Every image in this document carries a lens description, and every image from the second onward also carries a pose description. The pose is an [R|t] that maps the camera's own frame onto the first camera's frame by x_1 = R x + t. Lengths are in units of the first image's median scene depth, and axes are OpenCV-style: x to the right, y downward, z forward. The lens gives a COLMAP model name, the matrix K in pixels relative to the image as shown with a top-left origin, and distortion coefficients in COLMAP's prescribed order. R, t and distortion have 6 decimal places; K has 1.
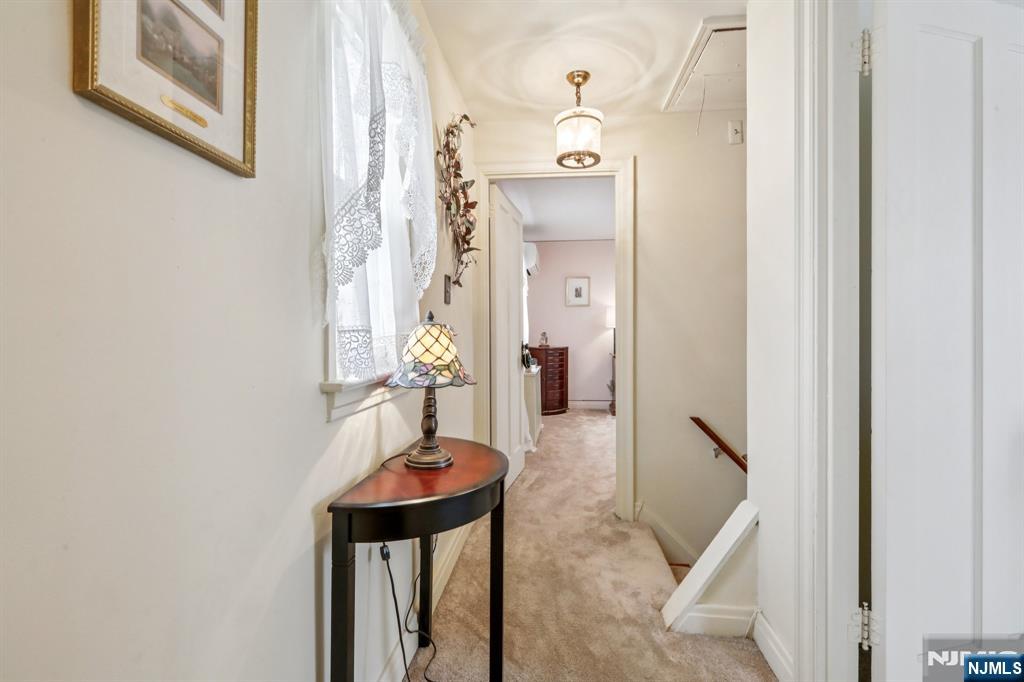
lens RADIAL K [[469.6, 0, 510.9], [0, 469.6, 334.8], [0, 0, 1]] dist [-0.005217, 0.004830]
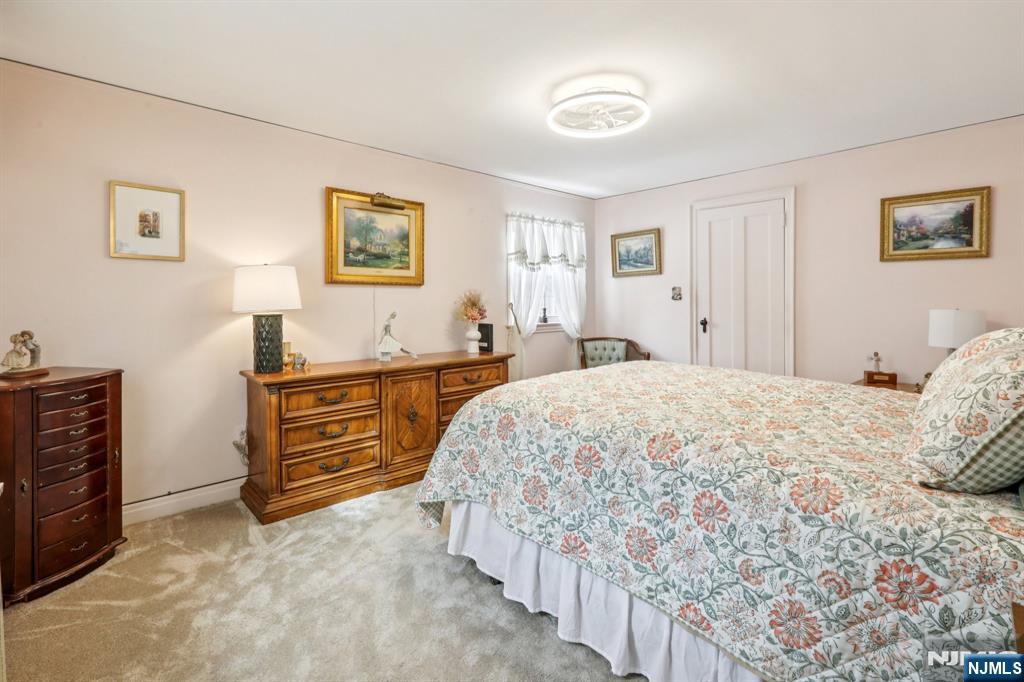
lens RADIAL K [[469.6, 0, 511.2], [0, 469.6, 302.5], [0, 0, 1]] dist [-0.005217, 0.004830]
pose [[0.661362, -0.007121, 0.750033, 0.049466], [0.009192, 0.999957, 0.001389, -0.023179], [-0.750010, 0.005976, 0.661399, 0.525530]]
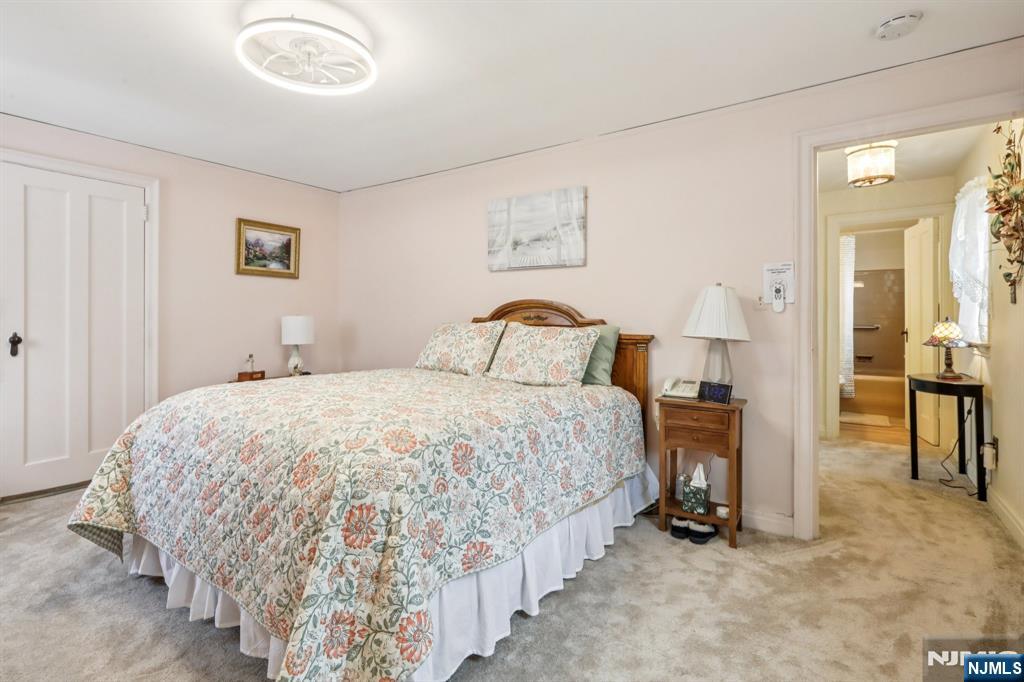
lens RADIAL K [[469.6, 0, 509.1], [0, 469.6, 316.1], [0, 0, 1]] dist [-0.005217, 0.004830]
pose [[-0.863373, -0.005980, 0.504531, 0.133550], [-0.004265, 0.999981, 0.004555, -0.015100], [-0.504548, 0.001781, -0.863382, 0.913867]]
